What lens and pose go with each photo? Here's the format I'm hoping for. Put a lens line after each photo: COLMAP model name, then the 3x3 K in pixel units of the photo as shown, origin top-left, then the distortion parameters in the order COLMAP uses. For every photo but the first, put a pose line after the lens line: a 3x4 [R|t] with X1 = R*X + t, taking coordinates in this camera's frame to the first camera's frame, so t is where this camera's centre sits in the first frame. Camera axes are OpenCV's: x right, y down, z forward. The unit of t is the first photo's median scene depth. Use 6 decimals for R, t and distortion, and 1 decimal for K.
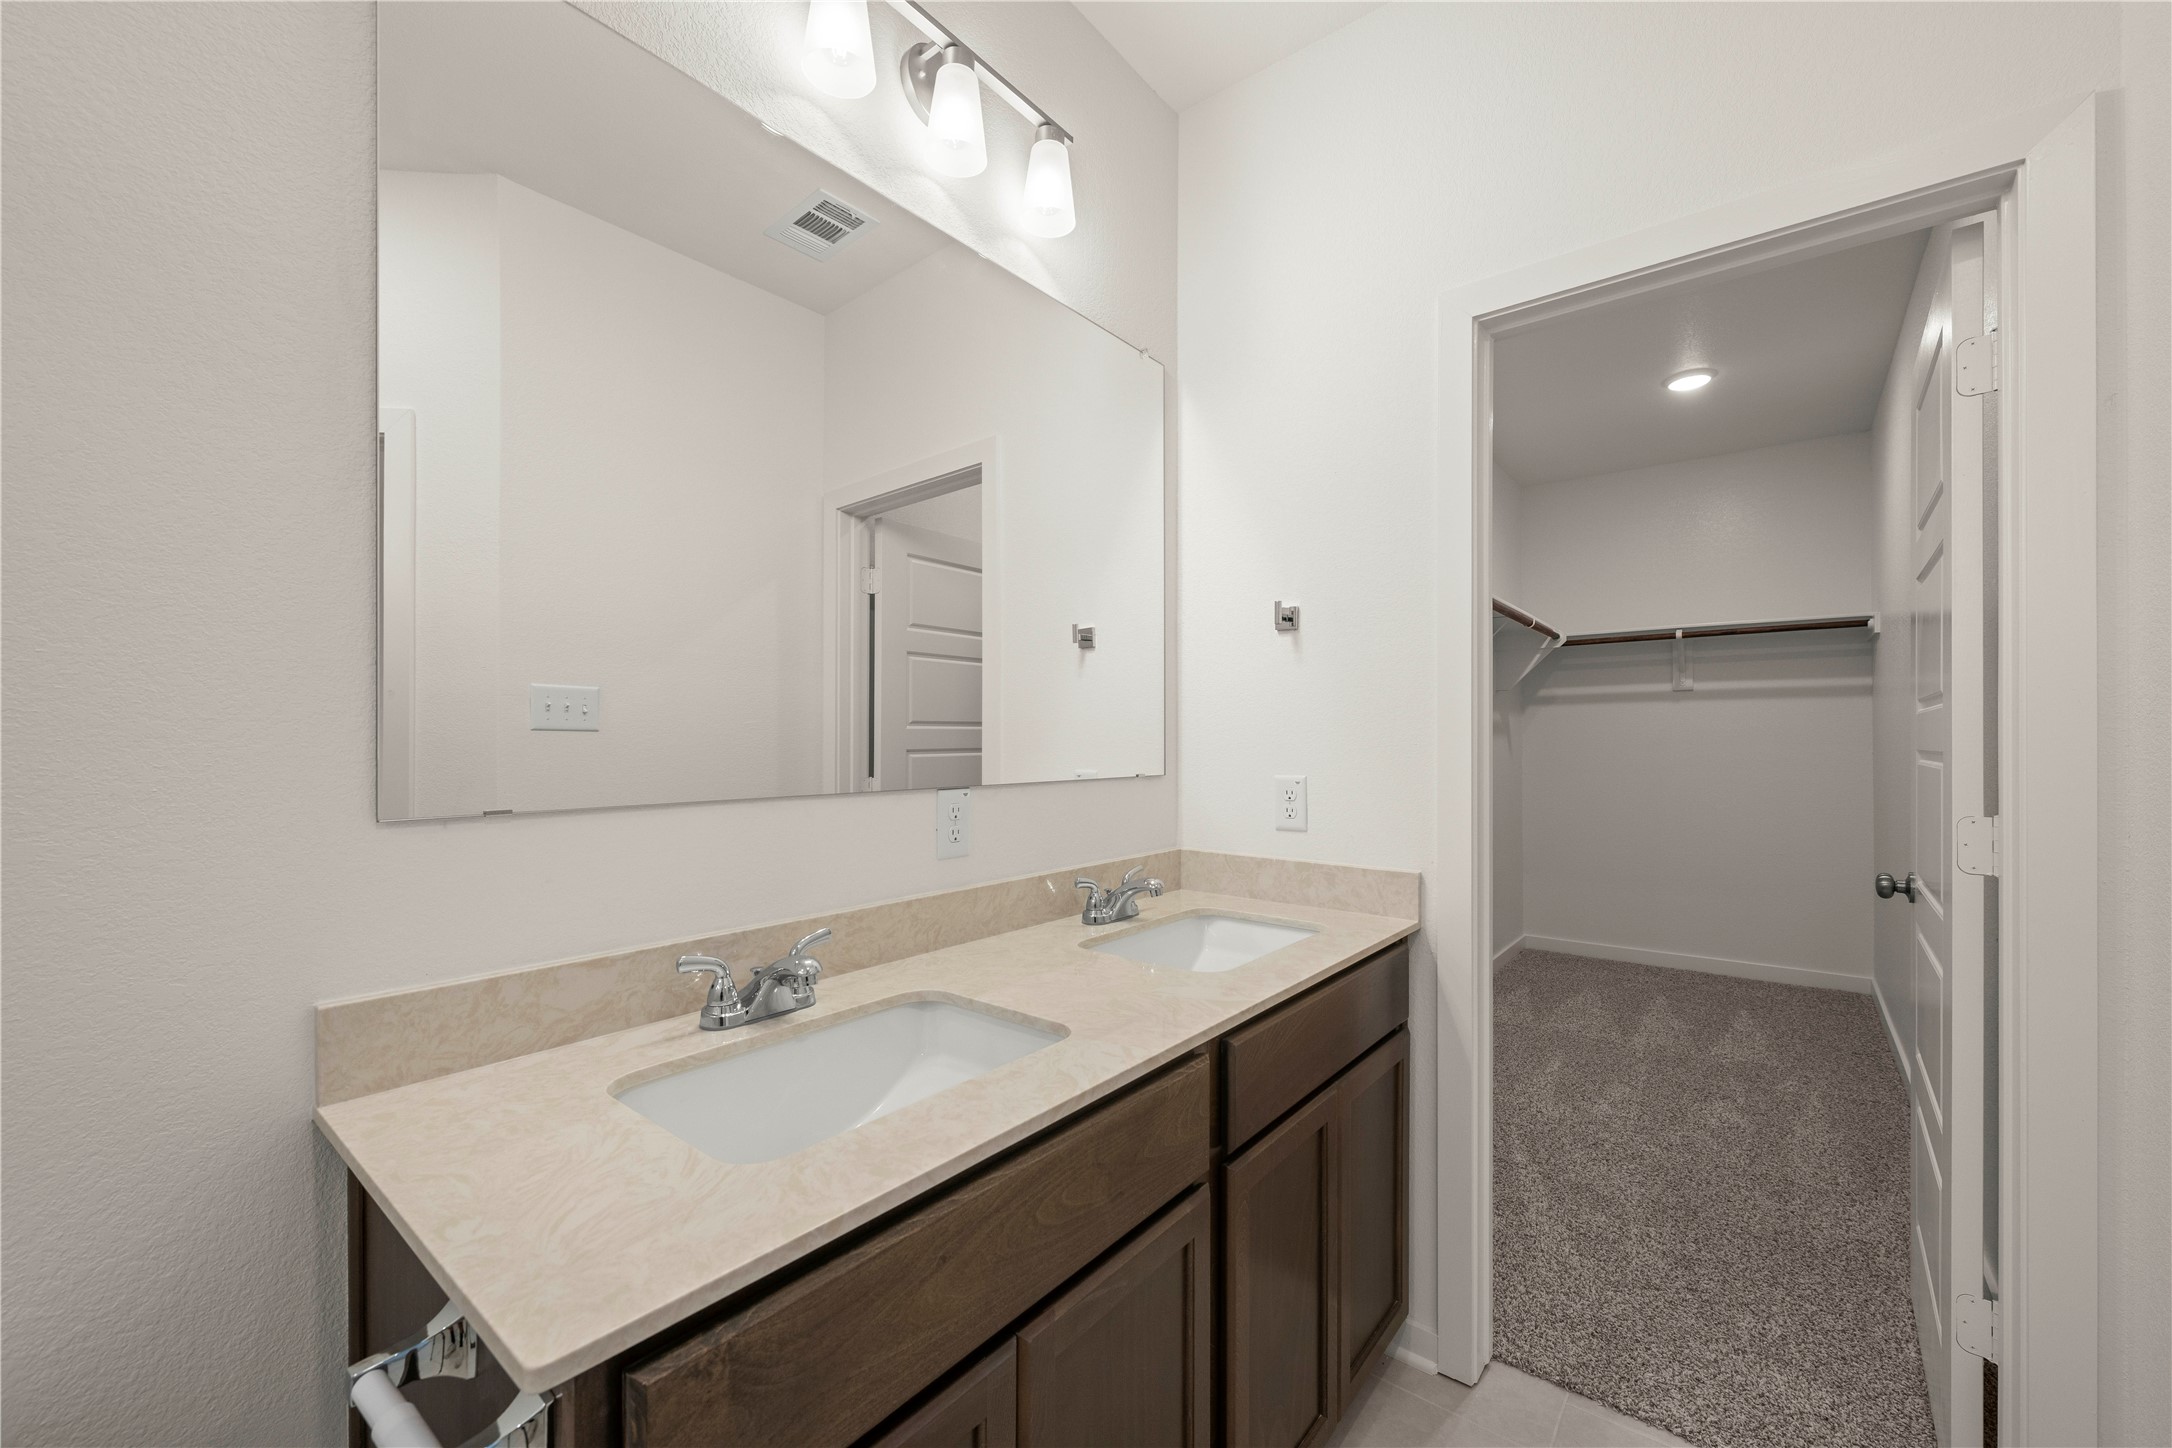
lens RADIAL K [[859.6, 0, 1092.2], [0, 859.6, 730.7], [0, 0, 1]] dist [-0.000177, 0.000058]
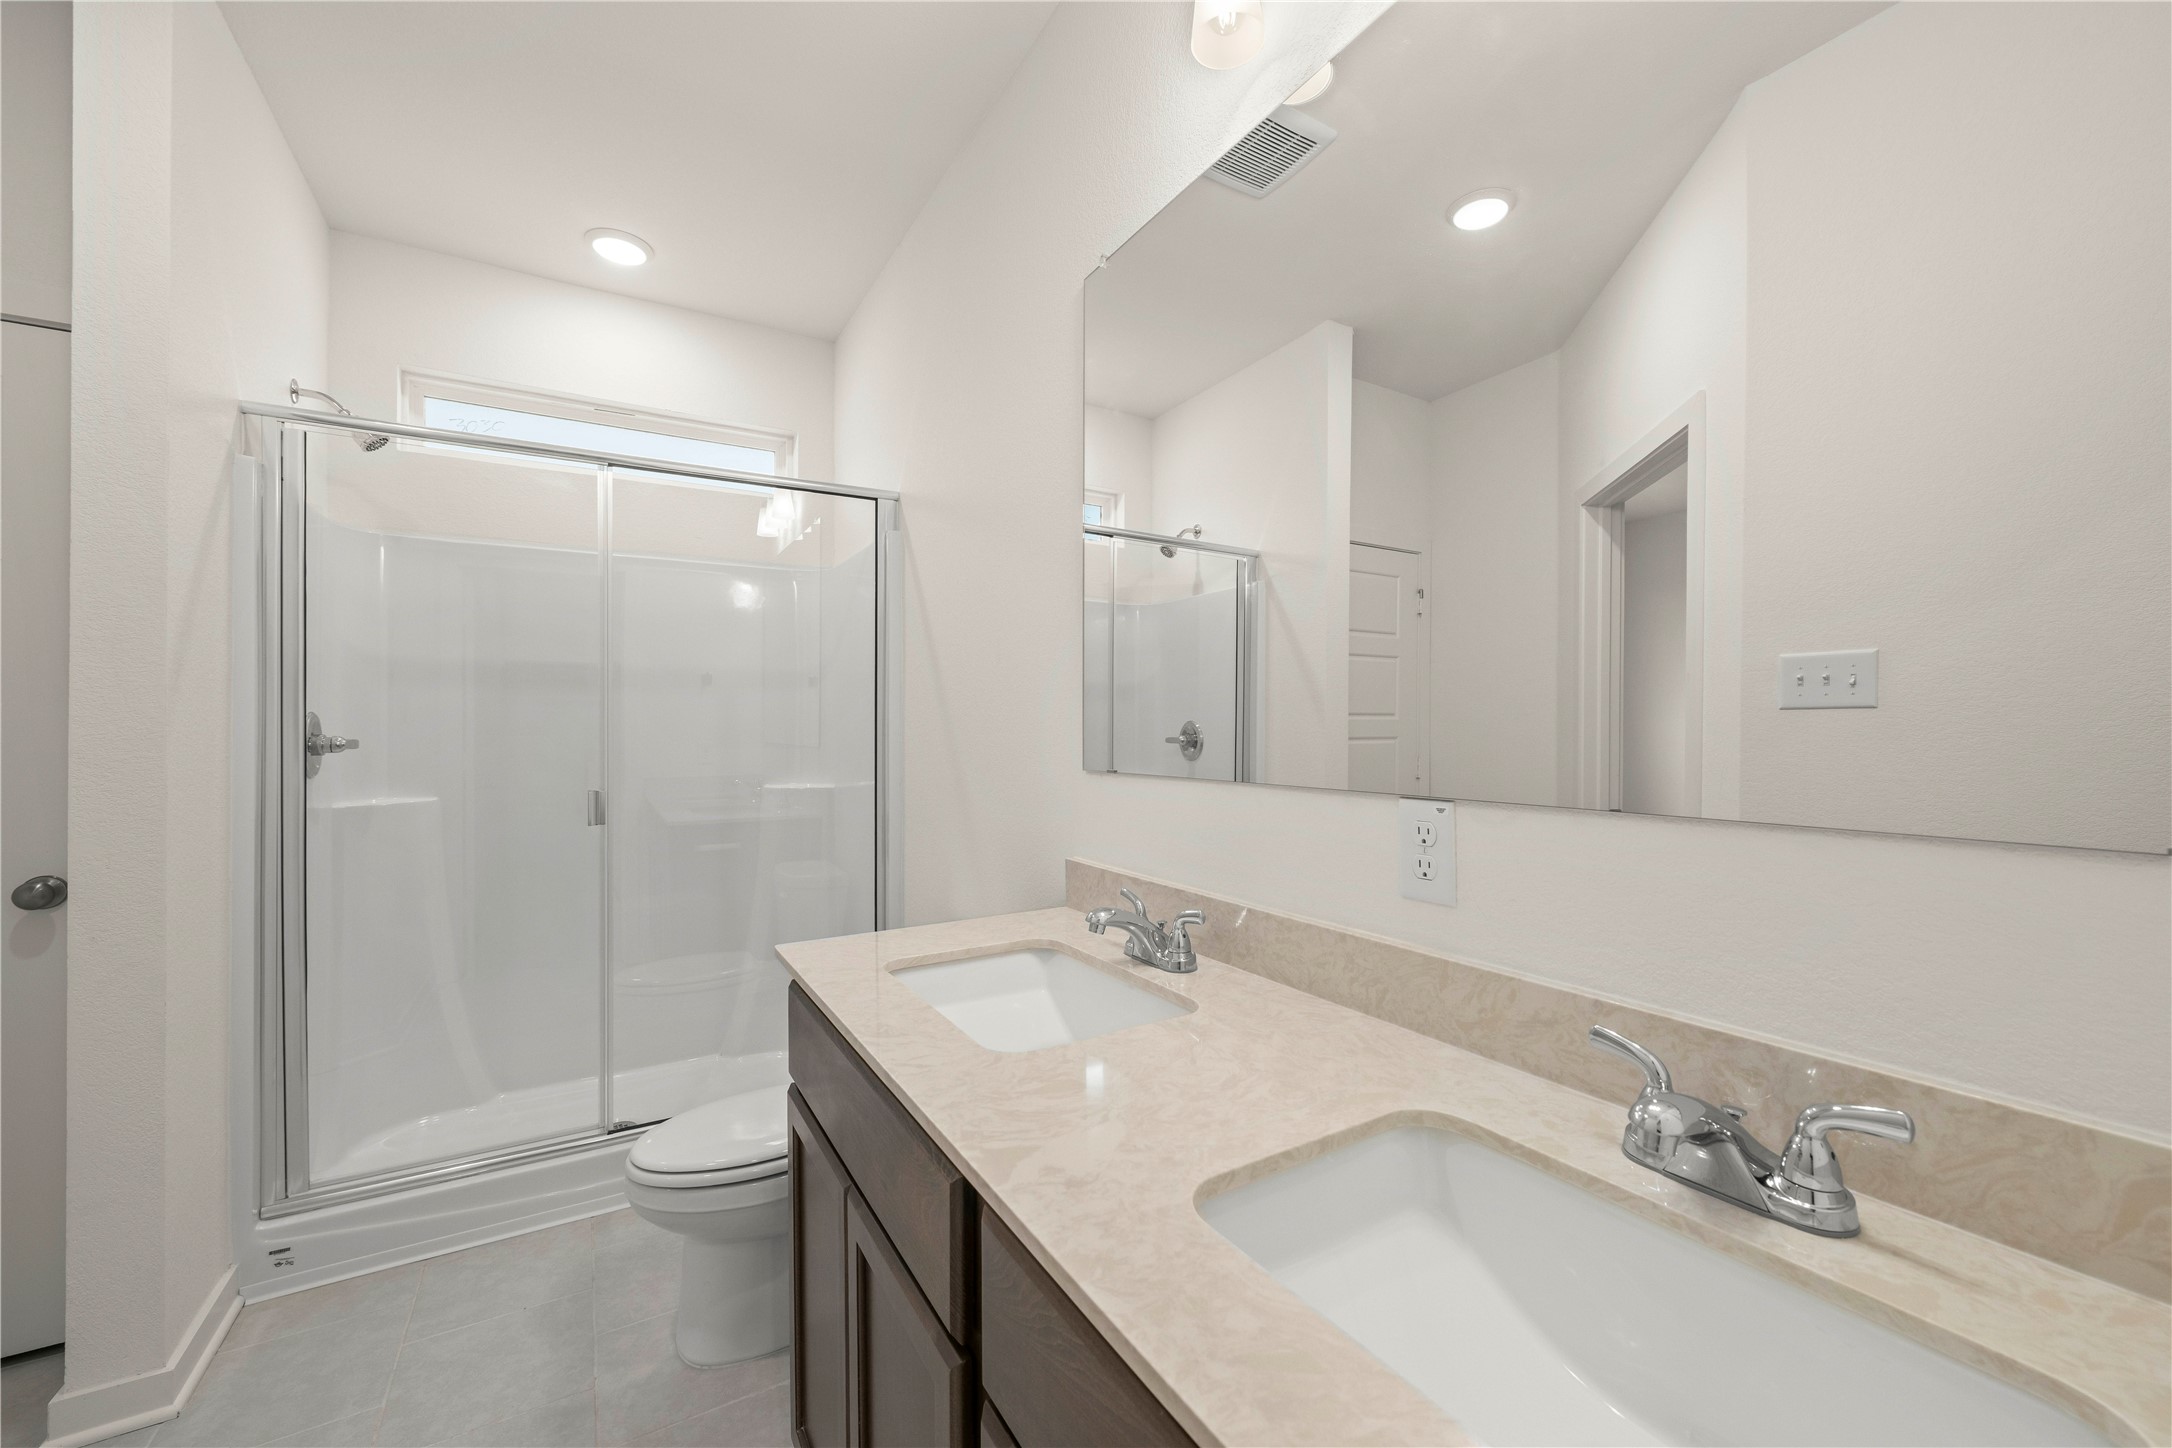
lens RADIAL K [[859.6, 0, 1092.2], [0, 859.6, 730.7], [0, 0, 1]] dist [-0.000177, 0.000058]
pose [[-0.339688, 0.011783, -0.940464, 0.581004], [0.015519, 0.999856, 0.006922, 0.006527], [0.940410, -0.012243, -0.339822, 1.037416]]
